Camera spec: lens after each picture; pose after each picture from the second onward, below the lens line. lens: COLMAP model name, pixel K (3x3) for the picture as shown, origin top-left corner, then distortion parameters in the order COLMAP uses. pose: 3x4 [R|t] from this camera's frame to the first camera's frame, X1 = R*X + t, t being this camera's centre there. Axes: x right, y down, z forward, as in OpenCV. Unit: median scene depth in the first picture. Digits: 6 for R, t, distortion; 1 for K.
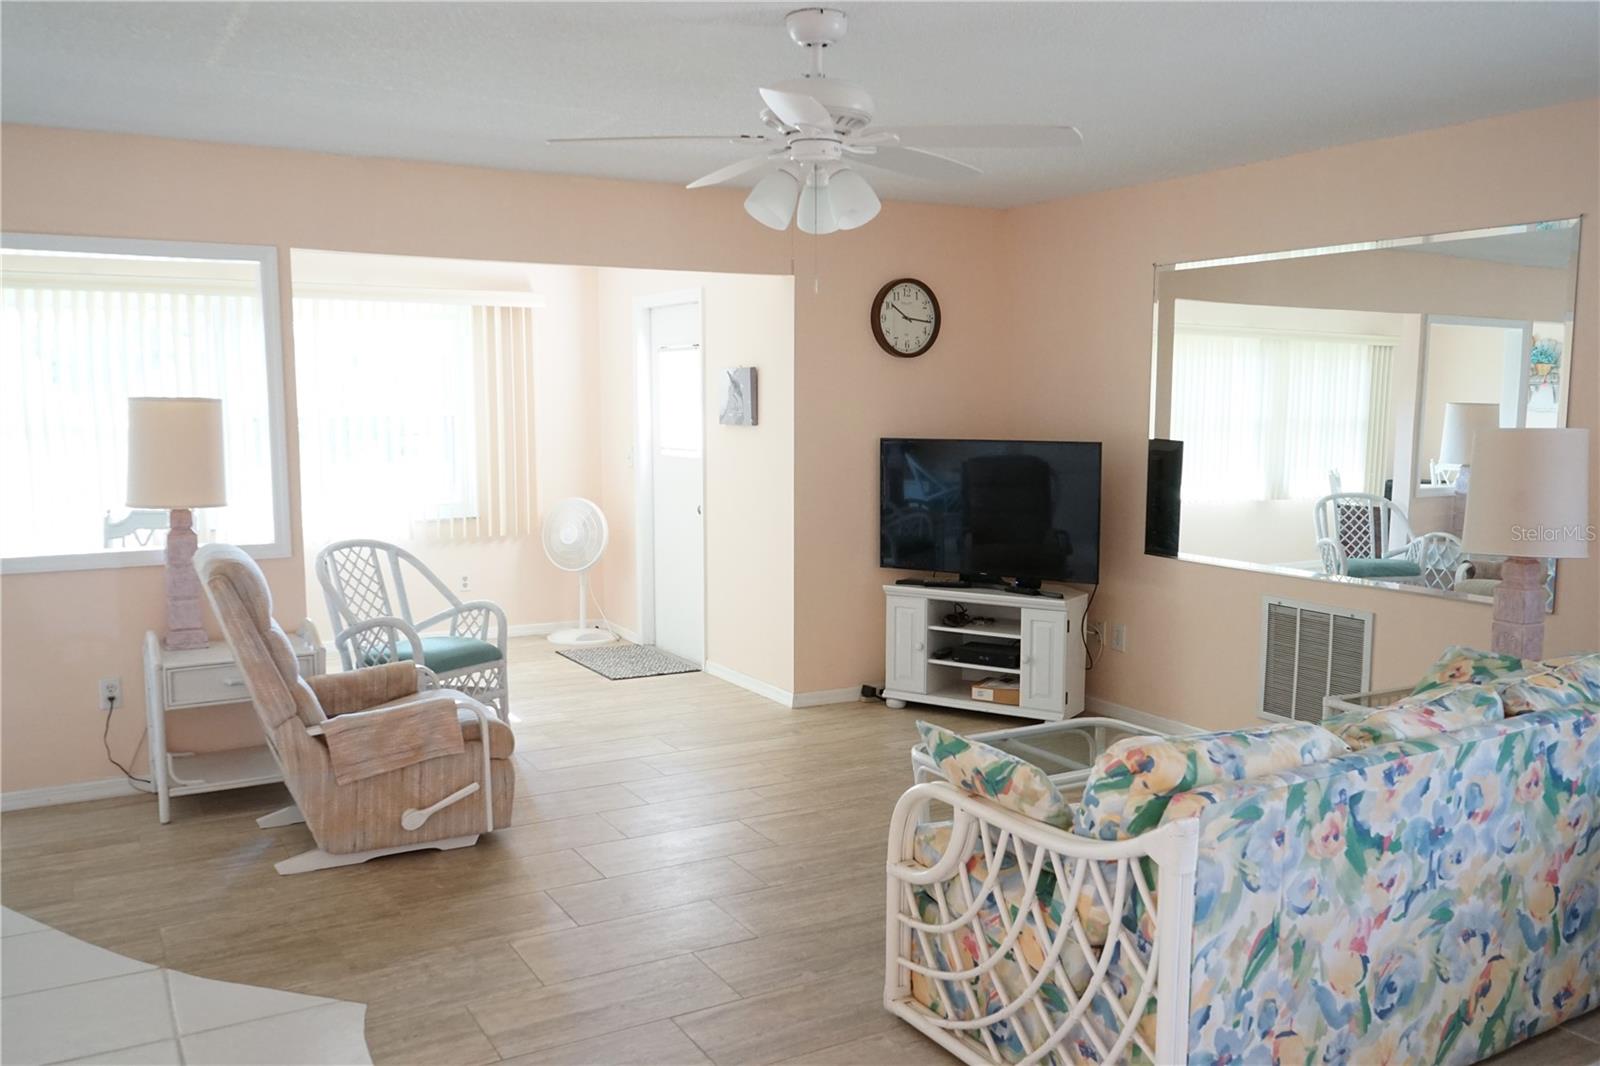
lens RADIAL K [[1289.2, 0, 791.9], [0, 1289.2, 537.6], [0, 0, 1]] dist [-0.007526, 0.008316]
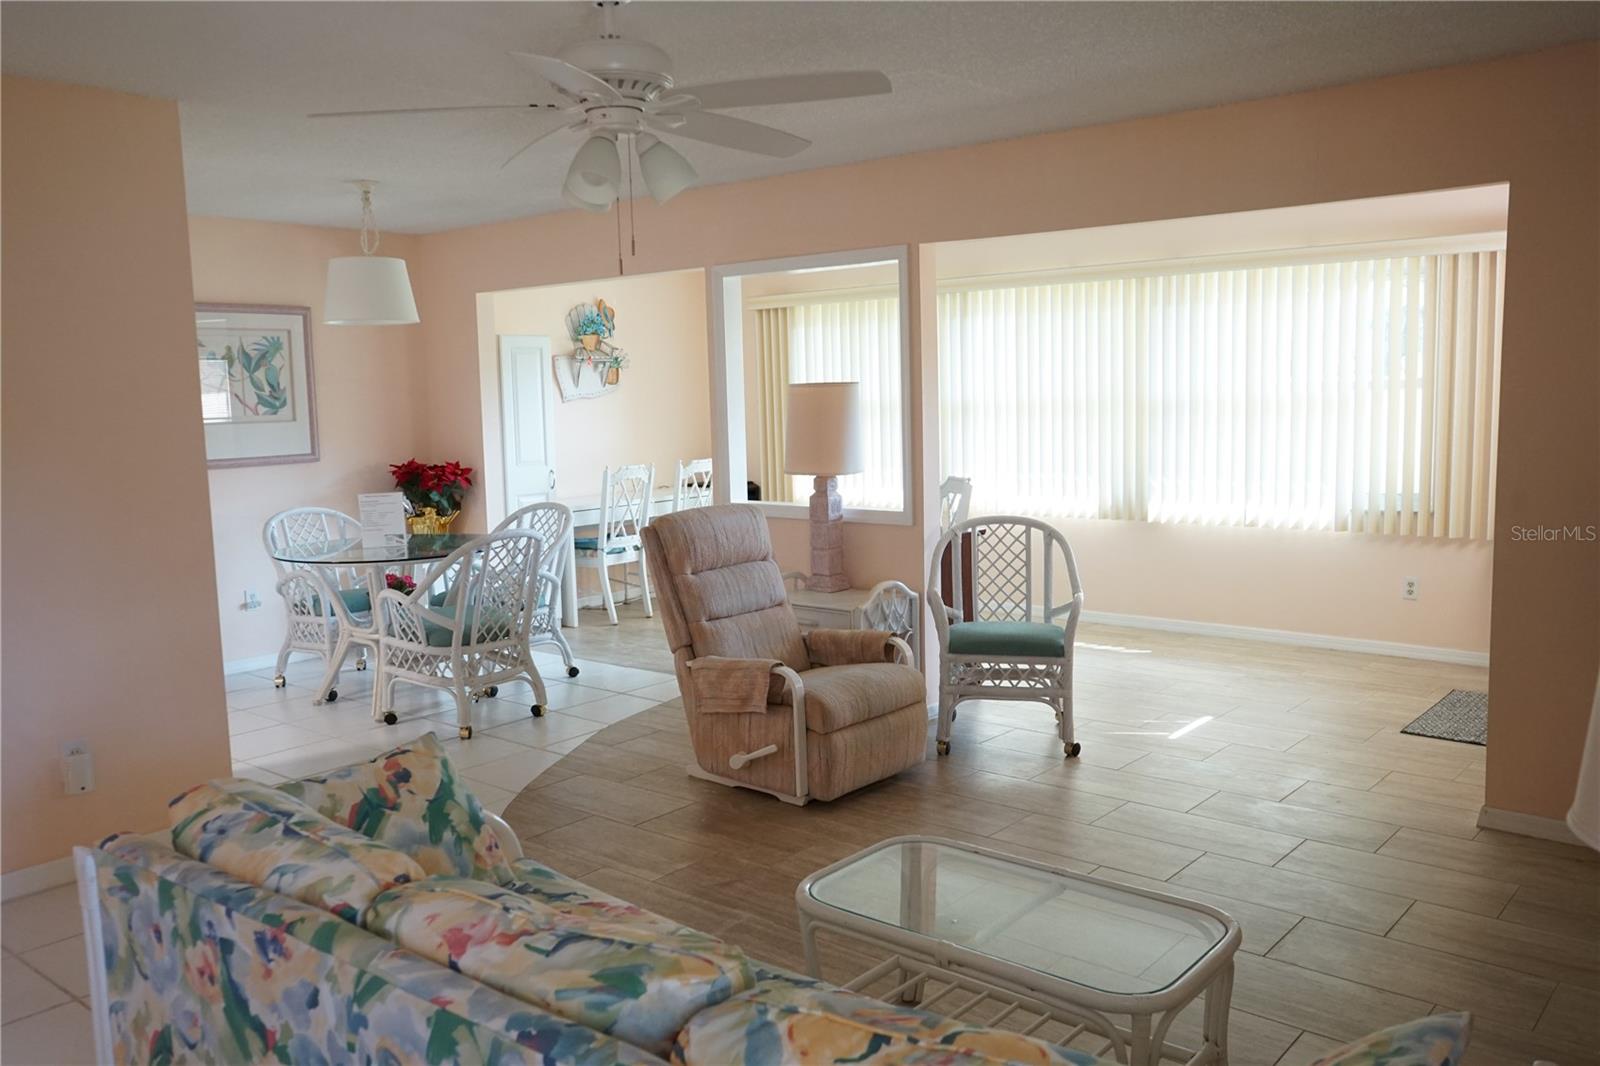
lens RADIAL K [[1289.2, 0, 791.9], [0, 1289.2, 537.6], [0, 0, 1]] dist [-0.007526, 0.008316]
pose [[0.358327, 0.108325, -0.927290, 0.630028], [-0.079862, 0.993162, 0.085159, -0.063175], [0.930174, 0.043540, 0.364527, 0.523813]]
